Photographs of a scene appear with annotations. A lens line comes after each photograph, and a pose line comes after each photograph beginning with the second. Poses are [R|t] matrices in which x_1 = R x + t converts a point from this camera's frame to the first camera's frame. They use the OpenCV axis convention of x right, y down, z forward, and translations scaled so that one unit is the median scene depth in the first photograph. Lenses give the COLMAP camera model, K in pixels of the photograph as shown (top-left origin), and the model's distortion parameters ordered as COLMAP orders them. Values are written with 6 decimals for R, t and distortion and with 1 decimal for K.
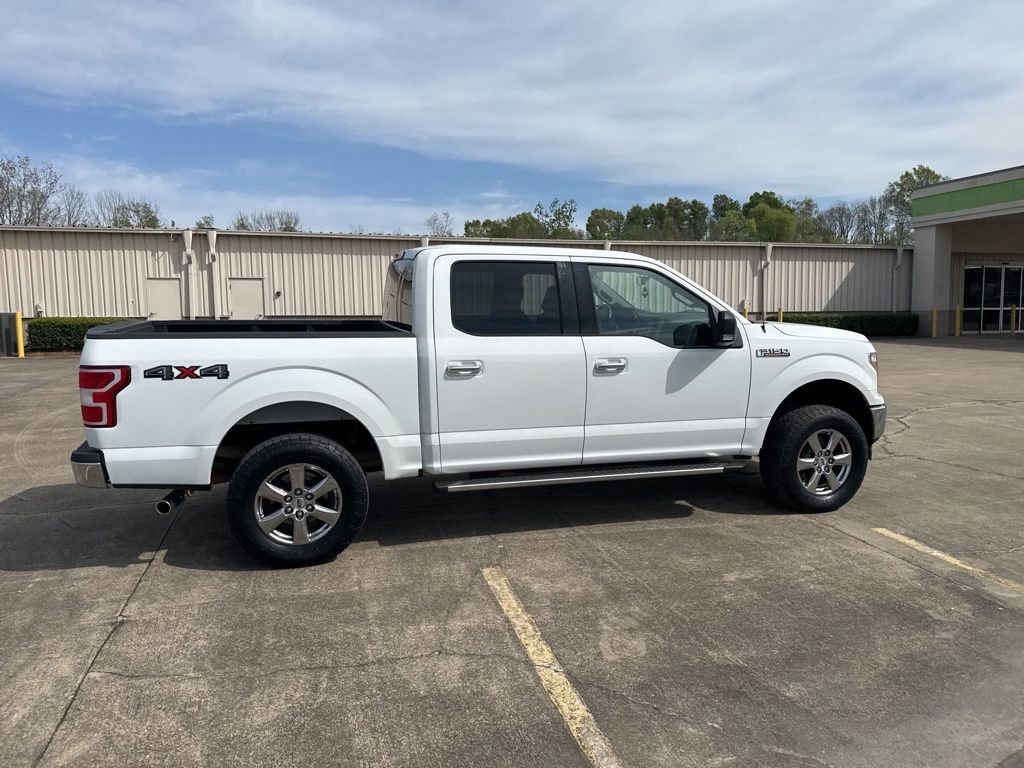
lens RADIAL K [[716.4, 0, 500.5], [0, 716.4, 382.8], [0, 0, 1]] dist [0.067314, -0.096965]
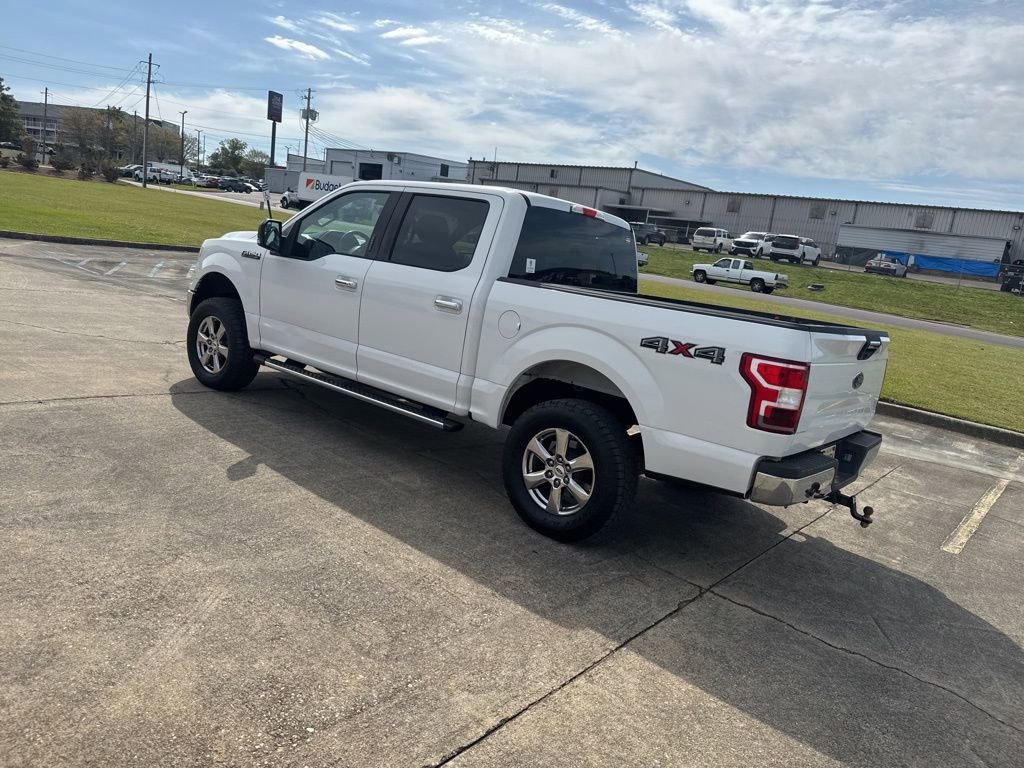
lens RADIAL K [[721.5, 0, 519.1], [0, 721.5, 377.3], [0, 0, 1]] dist [0.063373, -0.103534]
pose [[-0.582295, -0.217319, 0.783393, -1.048100], [-0.047055, 0.971004, 0.234388, -0.220186], [-0.811615, 0.099620, -0.575637, 1.949608]]
